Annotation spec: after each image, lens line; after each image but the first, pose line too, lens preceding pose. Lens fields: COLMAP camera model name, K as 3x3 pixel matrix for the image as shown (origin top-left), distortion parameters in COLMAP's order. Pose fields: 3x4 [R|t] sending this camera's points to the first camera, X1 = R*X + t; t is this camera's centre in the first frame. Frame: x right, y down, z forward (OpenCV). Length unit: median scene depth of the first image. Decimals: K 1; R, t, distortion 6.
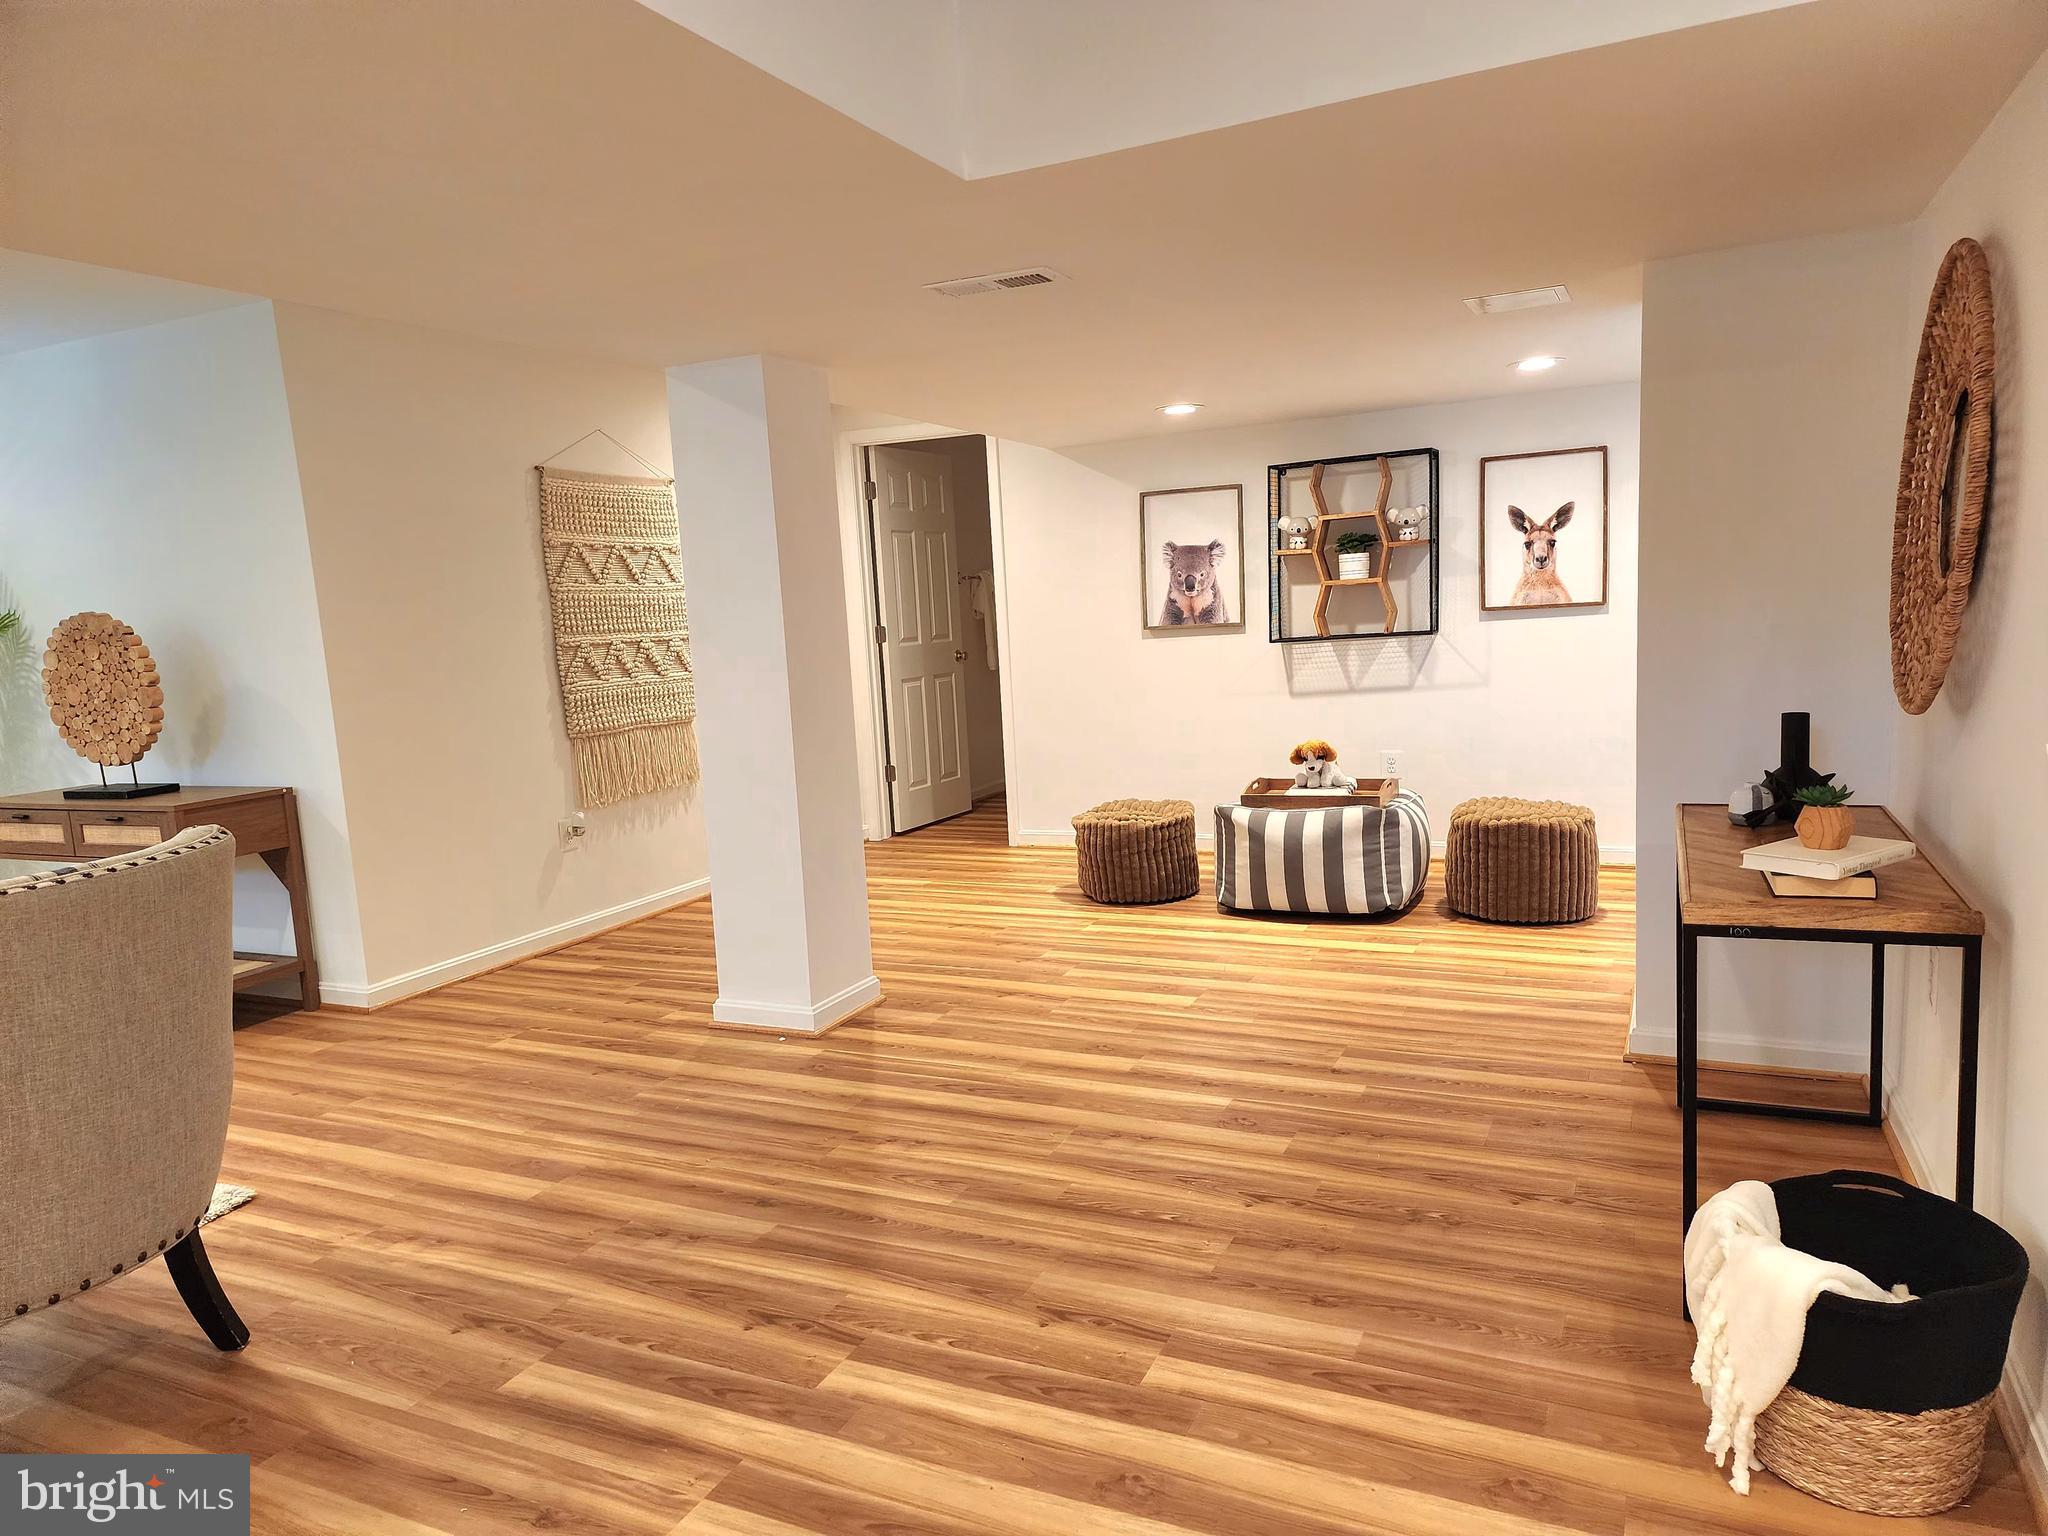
lens RADIAL K [[1370.4, 0, 1024.0], [0, 1370.4, 768.0], [0, 0, 1]] dist [0.002689, 0.001039]
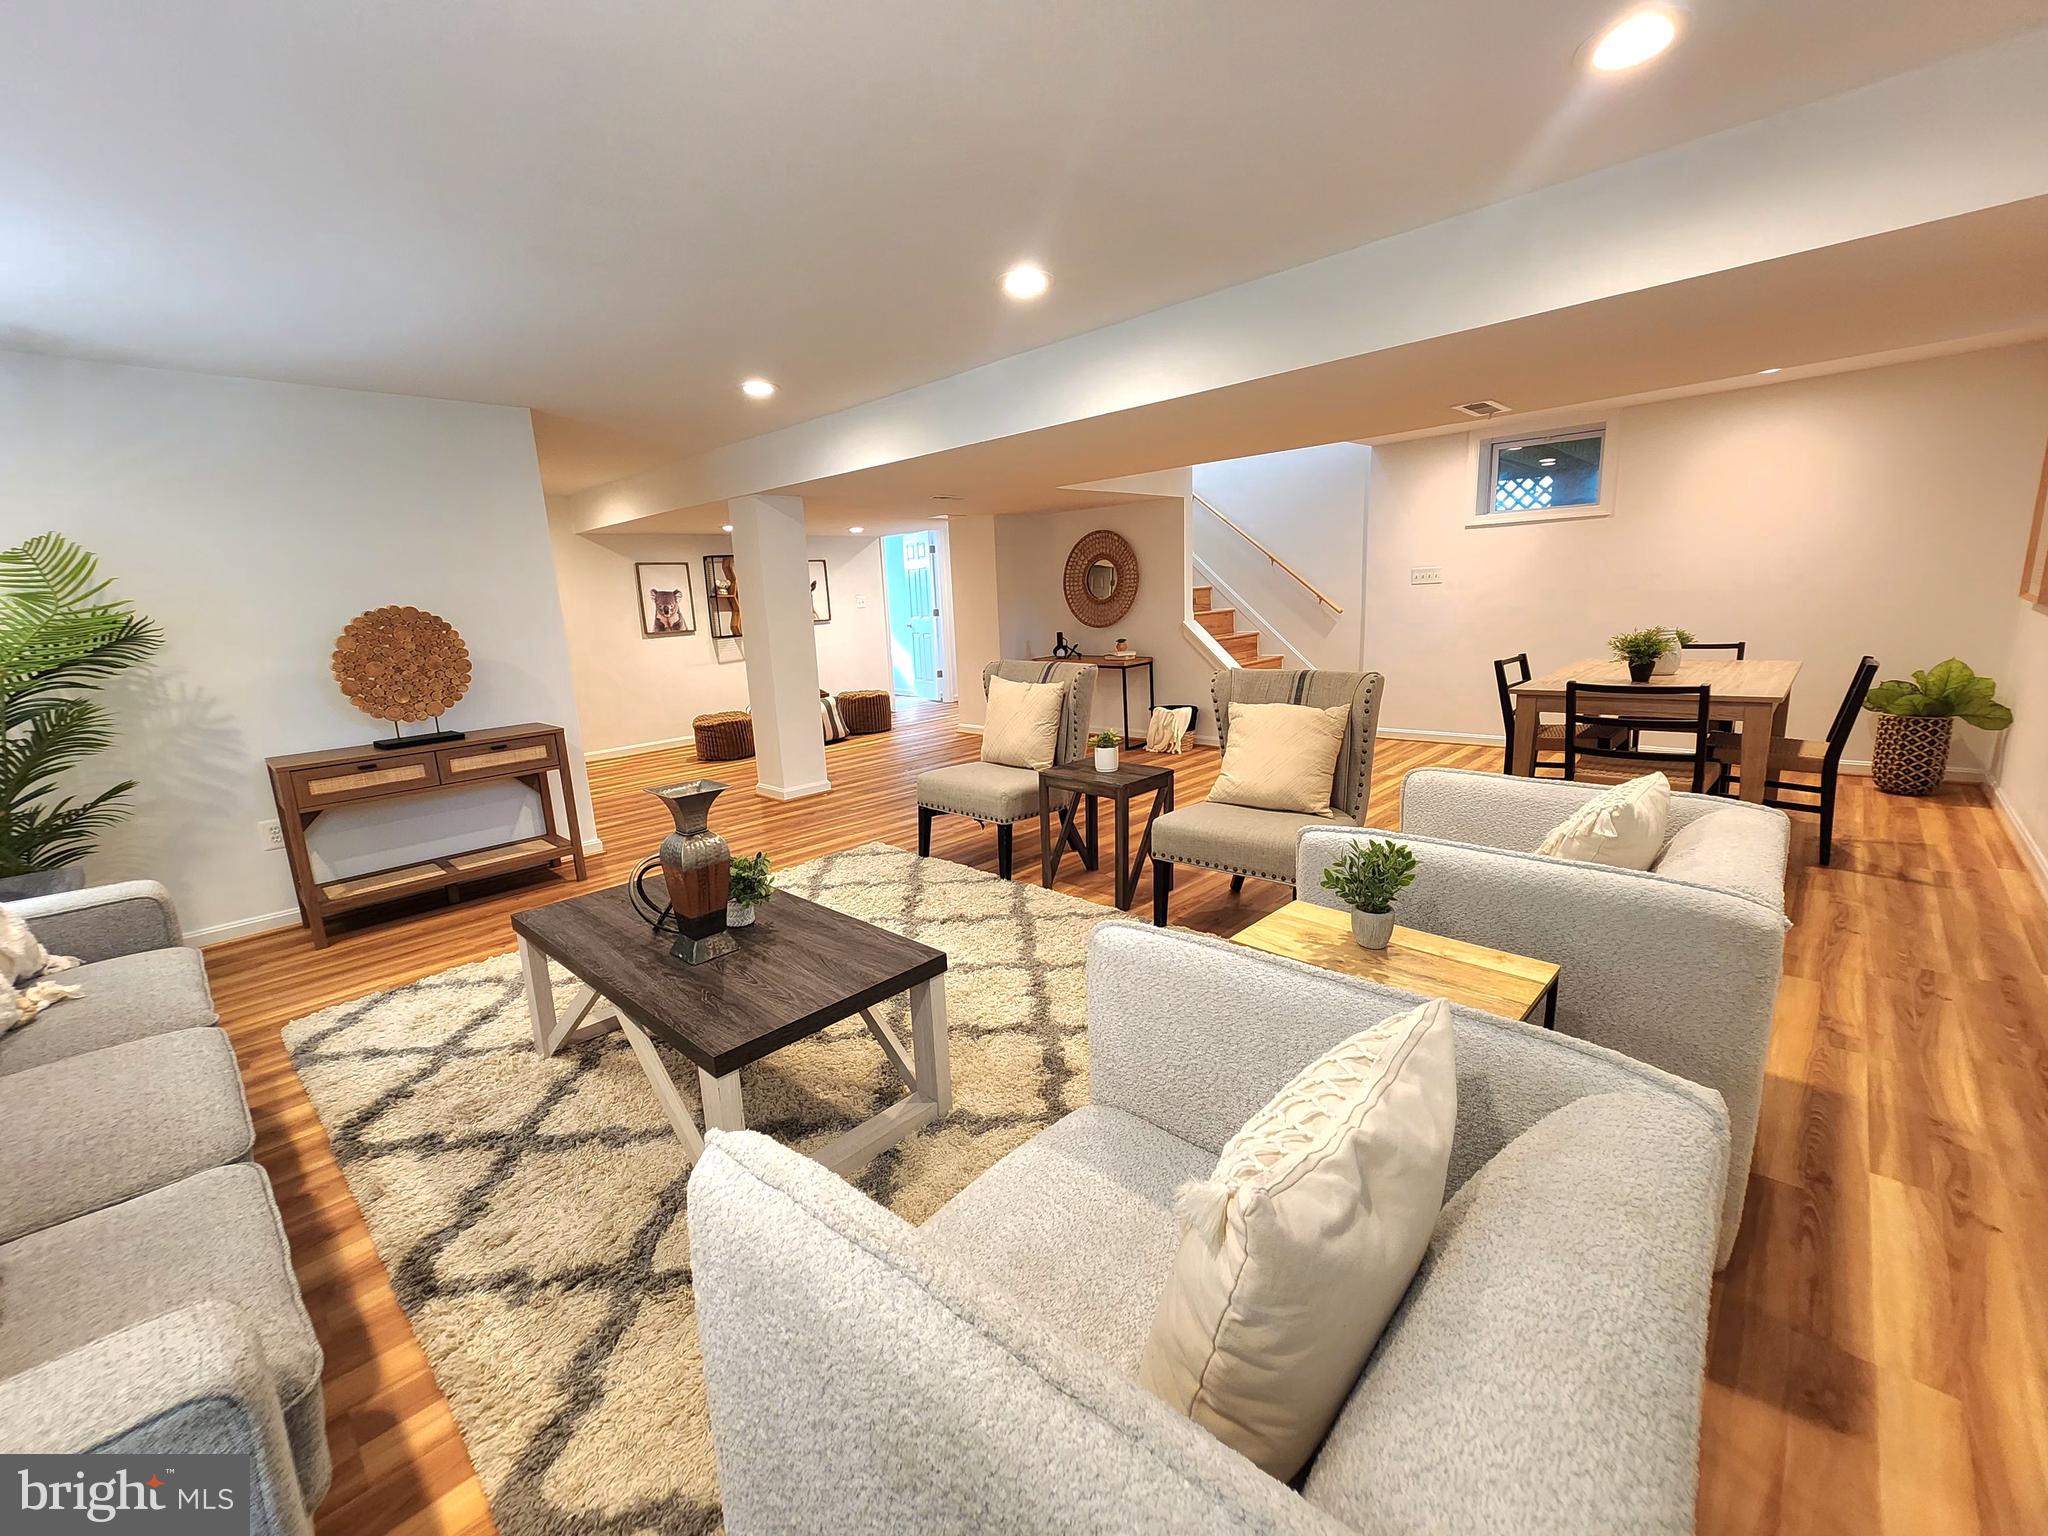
lens RADIAL K [[839.9, 0, 1024.0], [0, 839.9, 768.0], [0, 0, 1]] dist [-0.000113, -0.000011]
pose [[0.313040, -0.157298, 0.936623, -0.905835], [0.146536, 0.982380, 0.116007, 0.025007], [-0.938367, 0.100934, 0.330574, 0.132552]]
